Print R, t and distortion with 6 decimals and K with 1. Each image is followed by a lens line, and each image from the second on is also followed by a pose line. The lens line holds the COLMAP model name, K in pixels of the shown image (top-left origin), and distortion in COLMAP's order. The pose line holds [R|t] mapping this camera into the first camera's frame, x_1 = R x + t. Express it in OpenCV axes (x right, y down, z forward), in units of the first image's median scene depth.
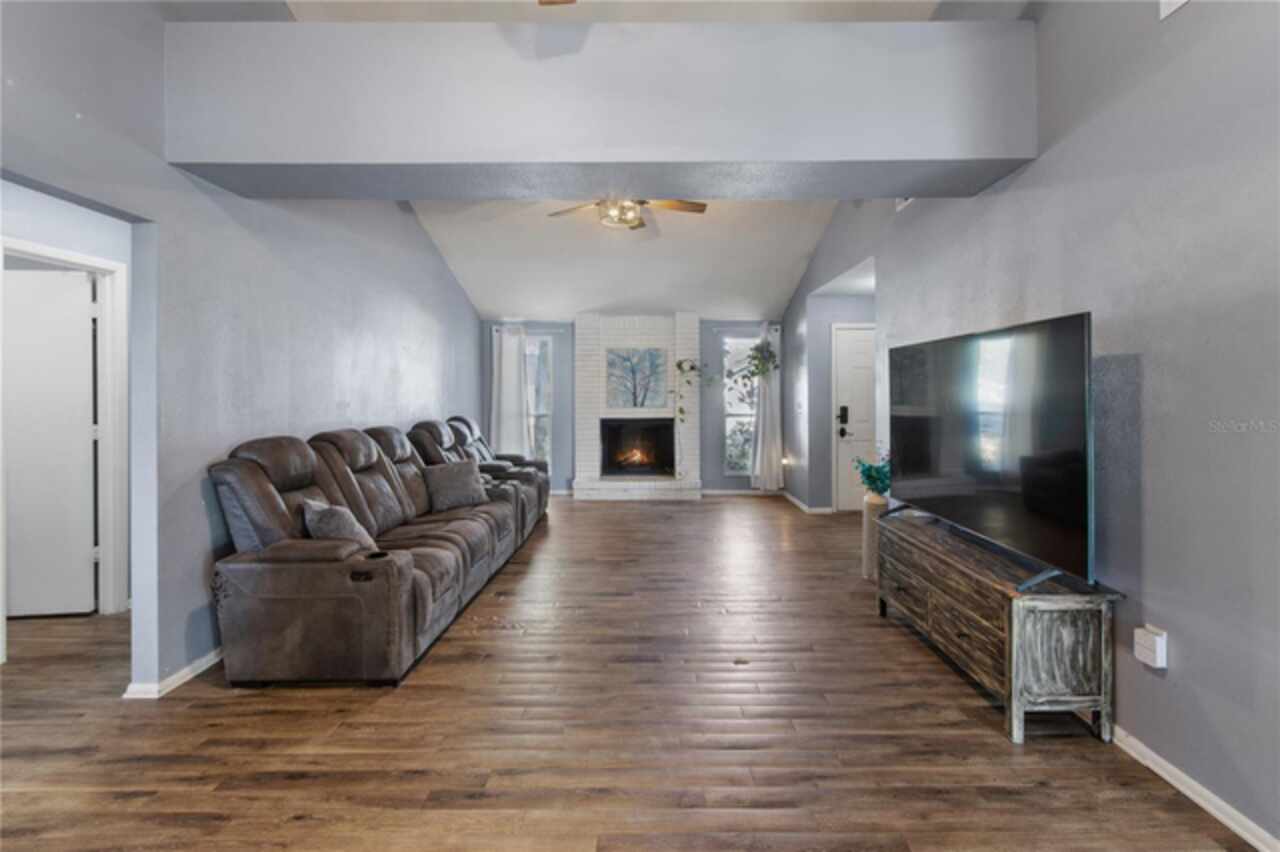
lens RADIAL K [[588.6, 0, 642.5], [0, 588.6, 397.3], [0, 0, 1]] dist [-0.000822, -0.000202]
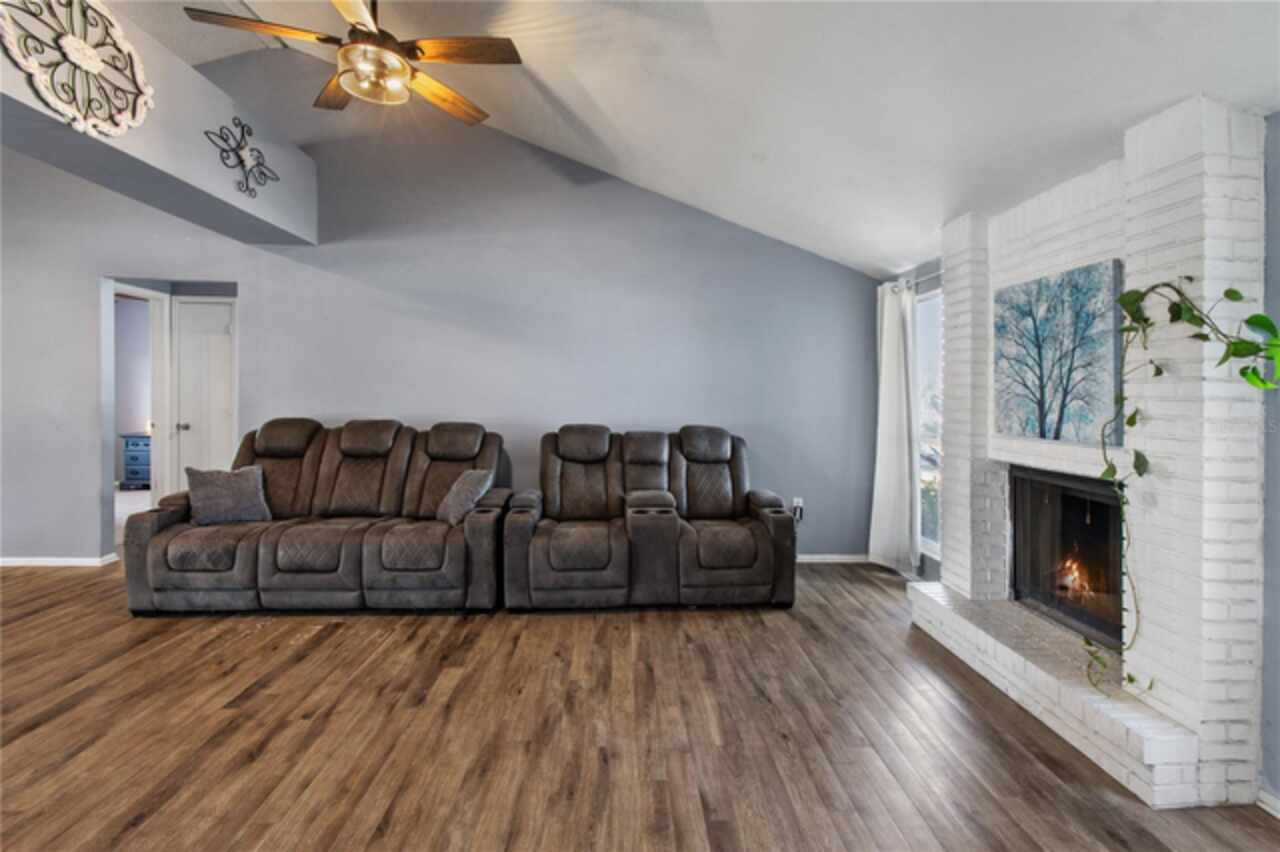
lens RADIAL K [[588.6, 0, 642.5], [0, 588.6, 397.3], [0, 0, 1]] dist [-0.000822, -0.000202]
pose [[0.042442, 0.005311, -0.999085, 0.341665], [-0.001736, 0.999985, 0.005242, -0.011068], [0.999097, 0.001512, 0.042451, 0.736589]]
